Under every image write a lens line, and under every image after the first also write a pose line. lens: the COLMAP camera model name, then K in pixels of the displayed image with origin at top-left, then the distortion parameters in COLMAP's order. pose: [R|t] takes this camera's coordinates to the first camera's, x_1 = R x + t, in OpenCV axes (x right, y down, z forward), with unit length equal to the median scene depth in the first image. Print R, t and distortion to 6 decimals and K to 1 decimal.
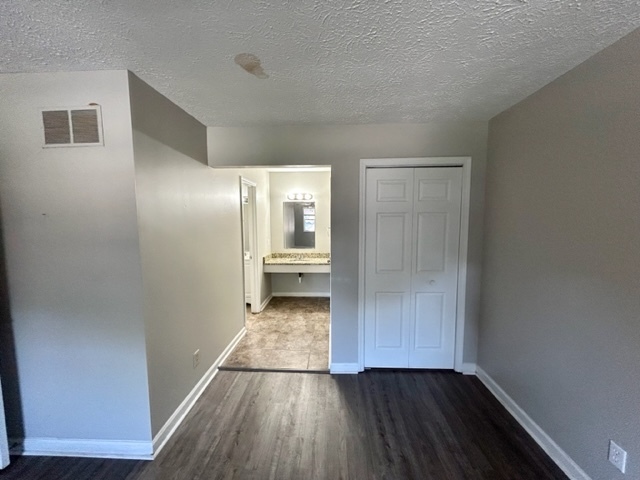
lens RADIAL K [[256.7, 0, 320.0], [0, 256.7, 240.0], [0, 0, 1]] dist [0.001038, 0.000254]
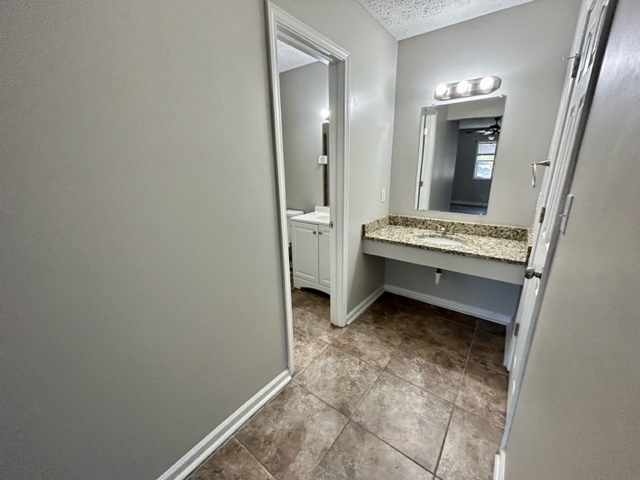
lens RADIAL K [[259.5, 0, 320.0], [0, 259.5, 240.0], [0, 0, 1]] dist [-0.000640, -0.000097]
pose [[0.826641, 0.147878, -0.542952, -0.008400], [-0.037875, 0.977287, 0.208509, -0.007137], [0.561454, -0.151798, 0.813466, 0.553532]]
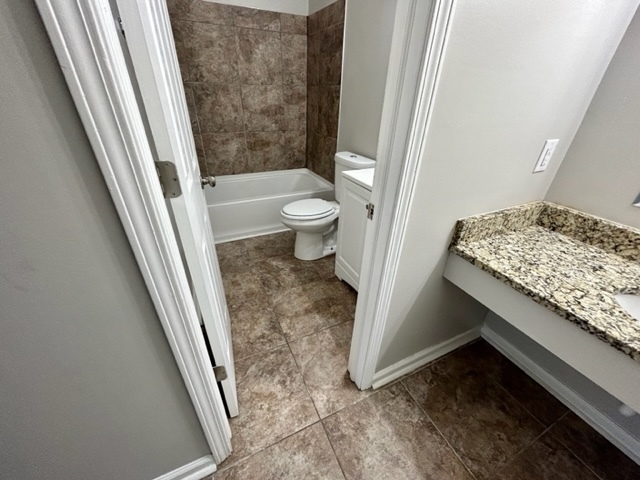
lens RADIAL K [[256.7, 0, 320.0], [0, 256.7, 240.0], [0, 0, 1]] dist [0.001038, 0.000254]
pose [[0.471031, 0.452122, -0.757440, -0.109432], [-0.109192, 0.881942, 0.458536, -0.005664], [0.875333, -0.133278, 0.464790, 0.830264]]
